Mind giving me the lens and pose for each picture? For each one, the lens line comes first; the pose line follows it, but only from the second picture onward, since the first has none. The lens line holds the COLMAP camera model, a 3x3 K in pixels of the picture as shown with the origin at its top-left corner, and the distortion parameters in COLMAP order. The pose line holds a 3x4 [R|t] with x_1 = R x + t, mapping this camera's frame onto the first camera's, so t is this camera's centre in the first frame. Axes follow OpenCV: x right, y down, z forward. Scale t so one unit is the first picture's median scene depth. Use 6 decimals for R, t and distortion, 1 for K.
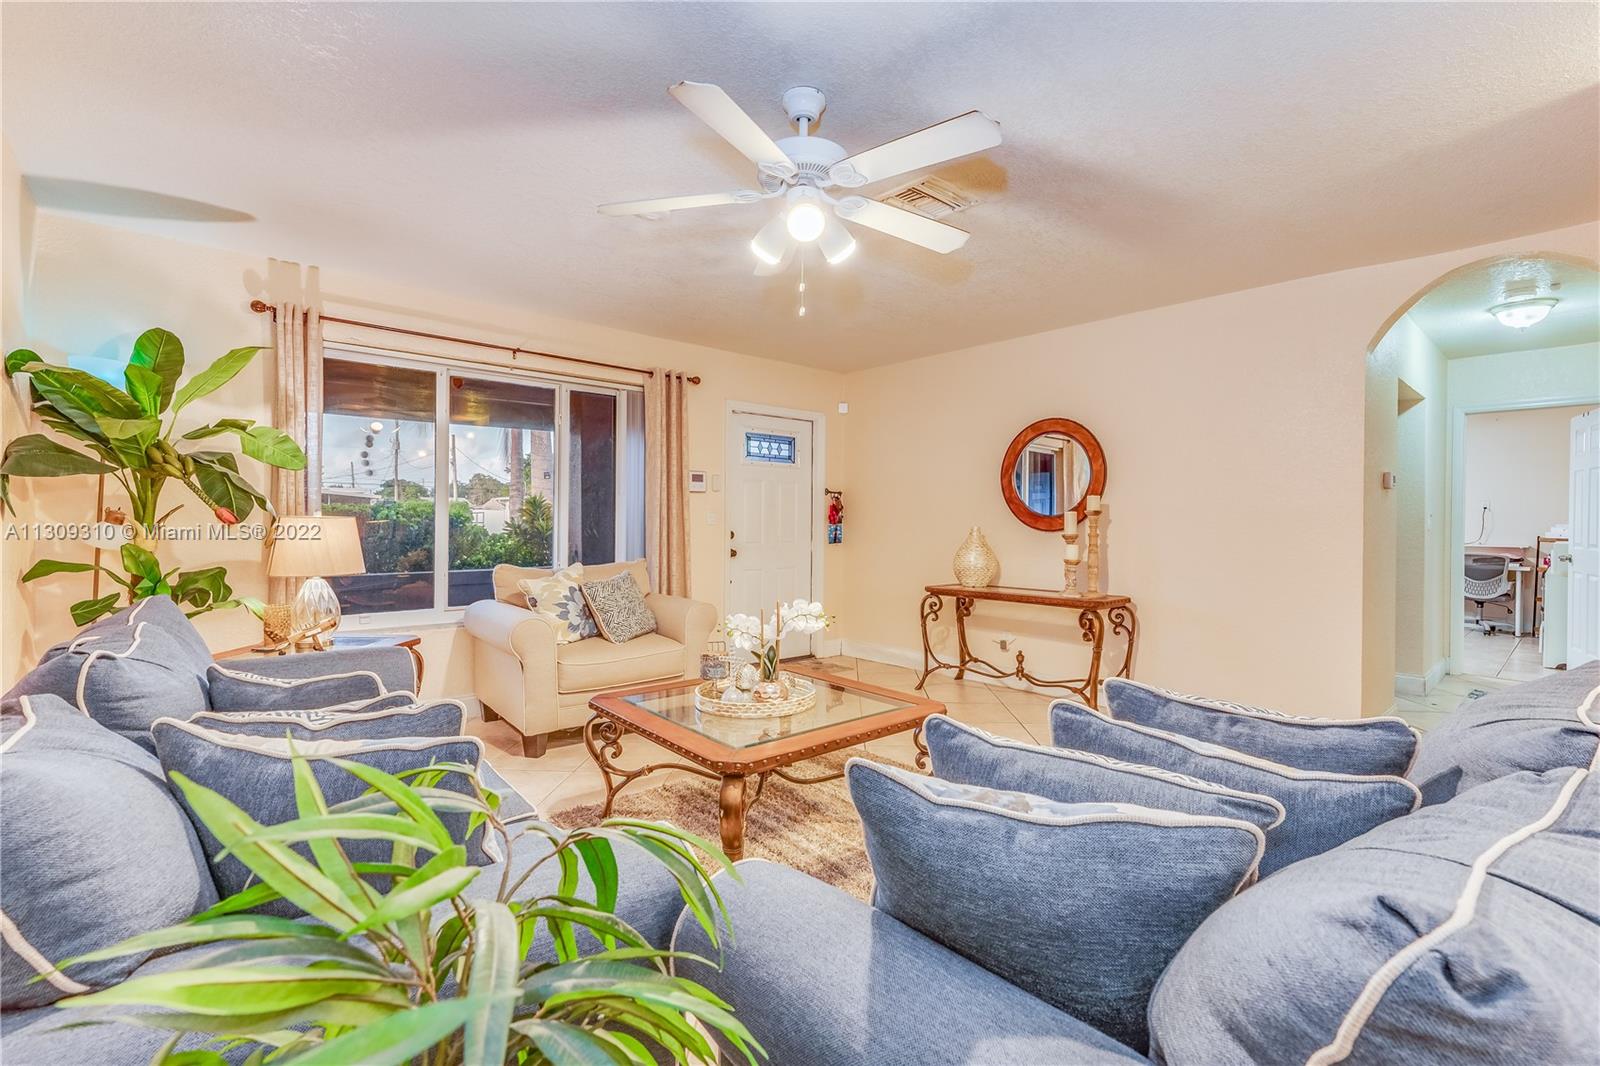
lens RADIAL K [[717.7, 0, 817.4], [0, 717.7, 525.0], [0, 0, 1]] dist [-0.002406, 0.000901]
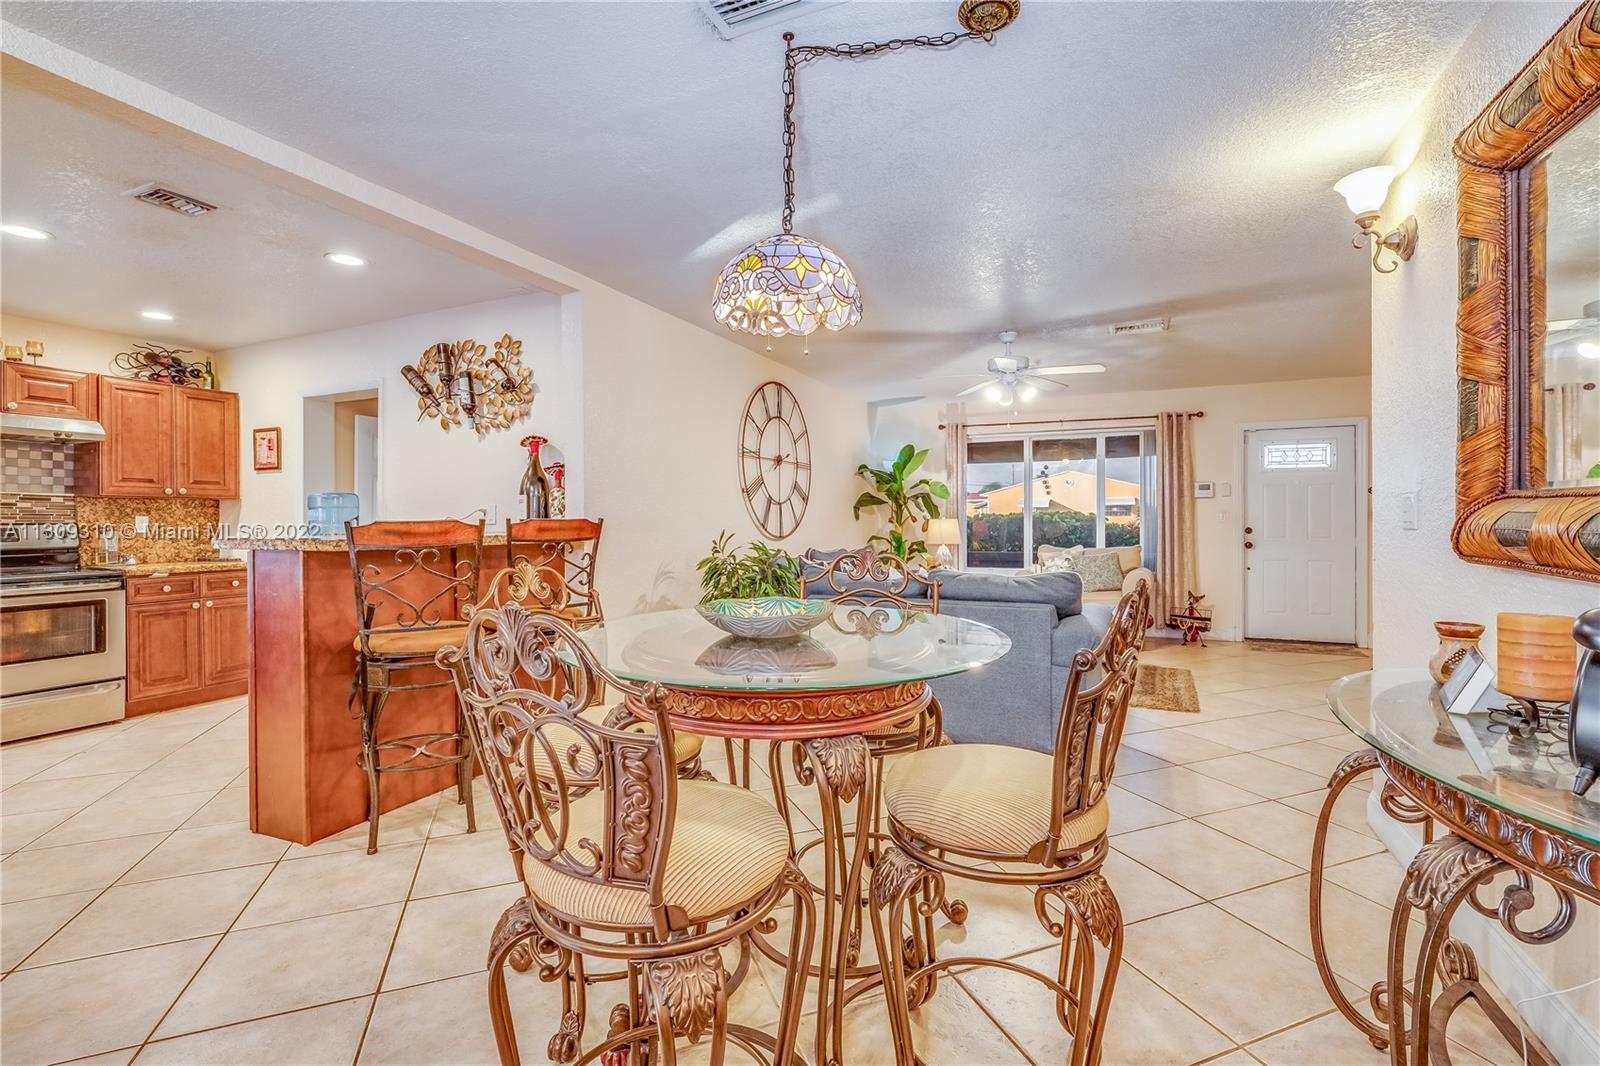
lens RADIAL K [[717.7, 0, 823.4], [0, 717.7, 517.6], [0, 0, 1]] dist [-0.002406, 0.000901]
pose [[0.431886, -0.014123, -0.901818, 1.170776], [0.000035, 0.999878, -0.015642, 0.018727], [0.901928, 0.006724, 0.431833, -0.335659]]
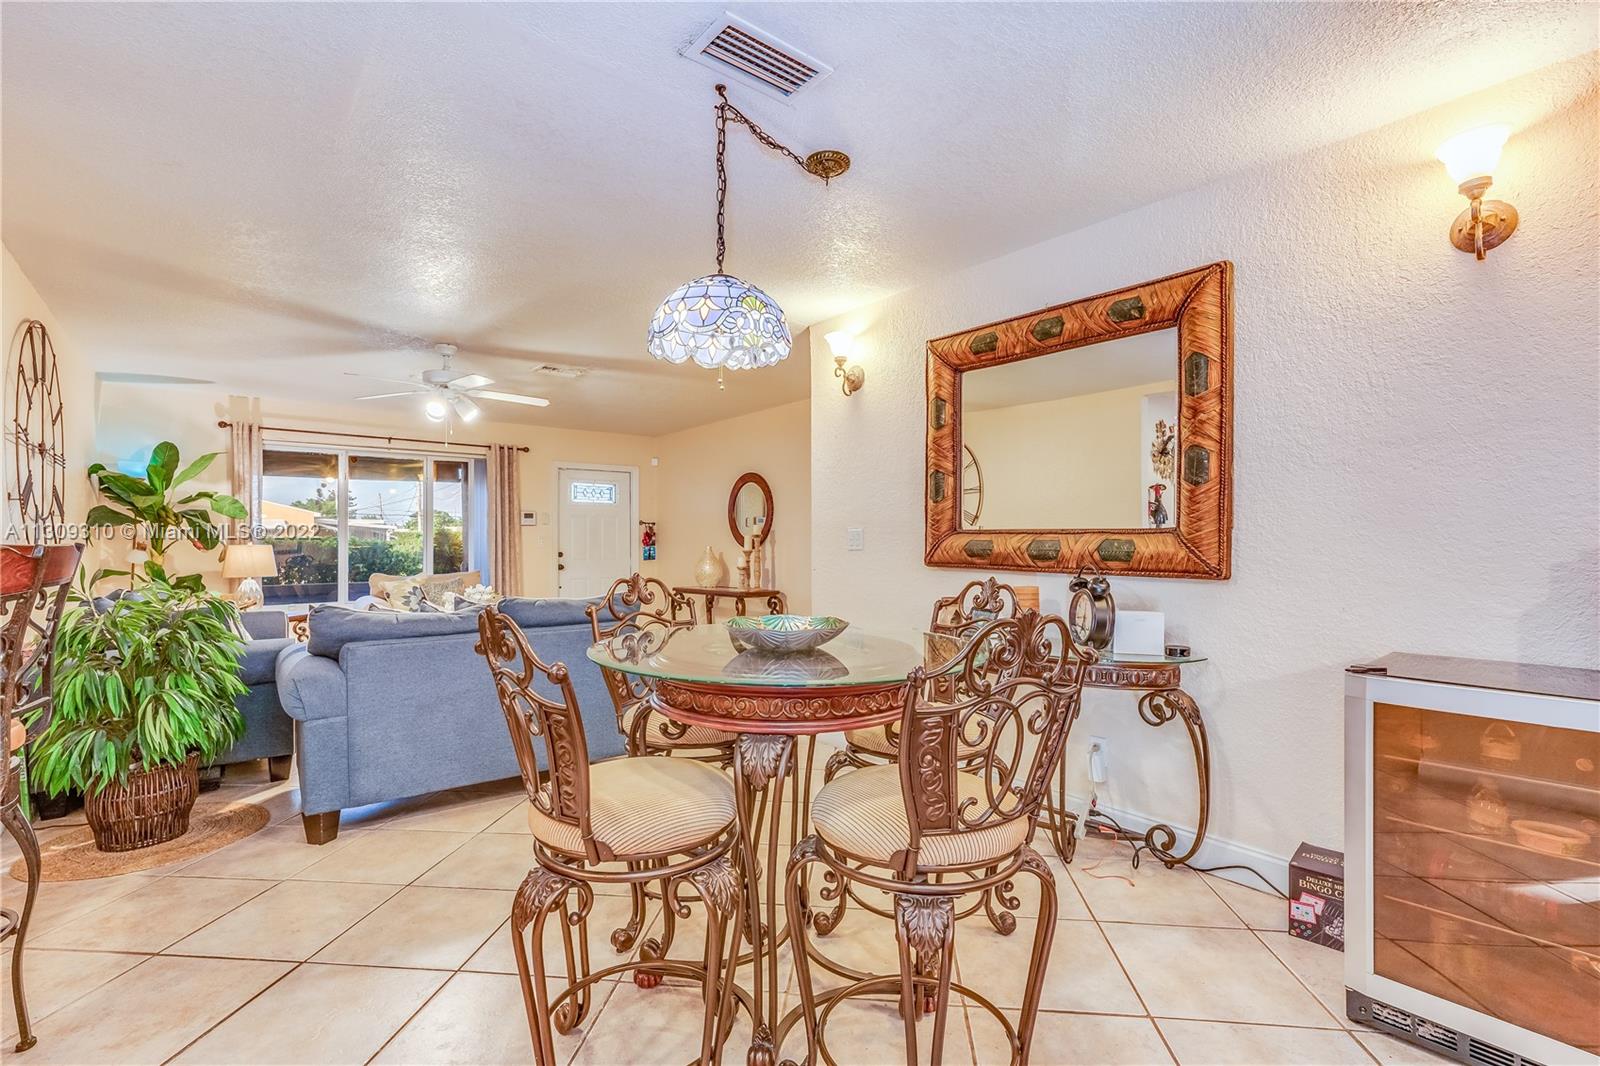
lens RADIAL K [[717.7, 0, 805.7], [0, 717.7, 537.1], [0, 0, 1]] dist [-0.002406, 0.000901]
pose [[0.999314, -0.014083, -0.034250, 0.724976], [0.013541, 0.999780, -0.015990, 0.015059], [0.034467, 0.015515, 0.999285, -0.719367]]
